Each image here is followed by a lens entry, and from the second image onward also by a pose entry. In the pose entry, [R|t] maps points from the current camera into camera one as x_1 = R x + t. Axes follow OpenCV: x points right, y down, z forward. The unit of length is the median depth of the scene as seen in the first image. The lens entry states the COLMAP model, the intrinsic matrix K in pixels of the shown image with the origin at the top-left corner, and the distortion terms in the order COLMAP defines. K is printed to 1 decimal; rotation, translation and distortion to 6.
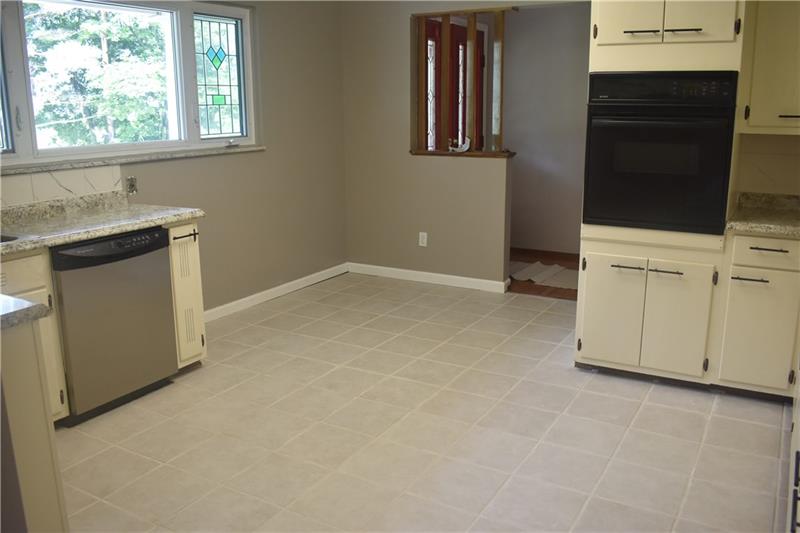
lens RADIAL K [[681.0, 0, 400.0], [0, 681.0, 266.5], [0, 0, 1]] dist [-0.118884, -0.004460]
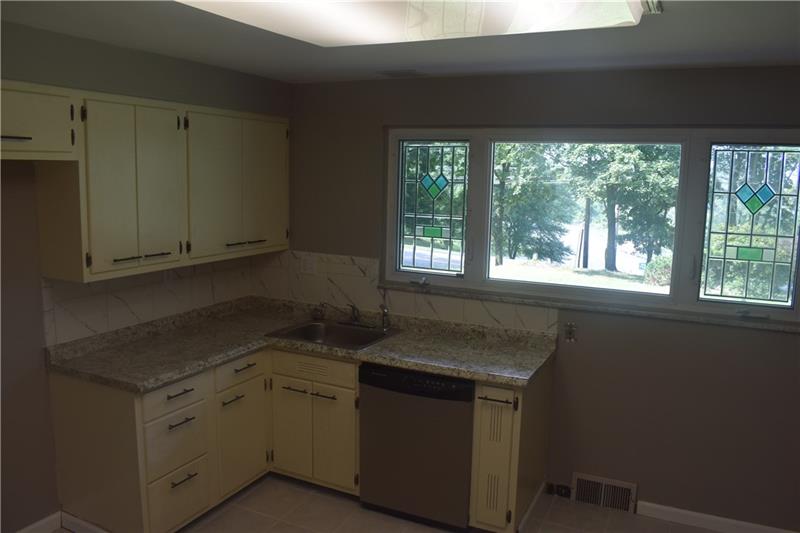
lens RADIAL K [[631.8, 0, 400.0], [0, 631.8, 266.5], [0, 0, 1]] dist [-0.081670, 0.001353]
pose [[0.089106, 0.152177, -0.984328, 0.461659], [-0.248638, 0.960371, 0.125965, -0.279635], [0.964489, 0.233517, 0.123412, 0.677600]]
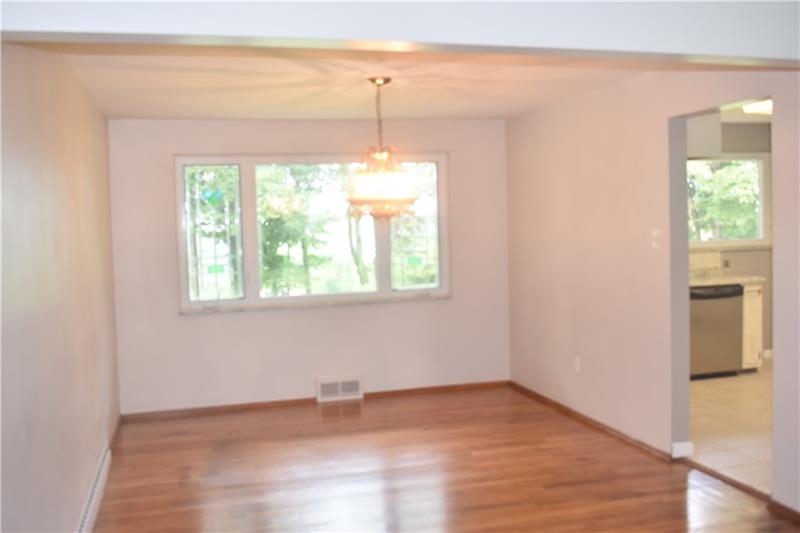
lens RADIAL K [[821.7, 0, 400.0], [0, 821.7, 266.5], [0, 0, 1]] dist [-0.072122, -0.000880]
pose [[0.712409, 0.027450, -0.701228, 0.481055], [-0.141389, 0.984358, -0.105111, 0.231120], [0.687374, 0.174027, 0.705147, -1.086883]]
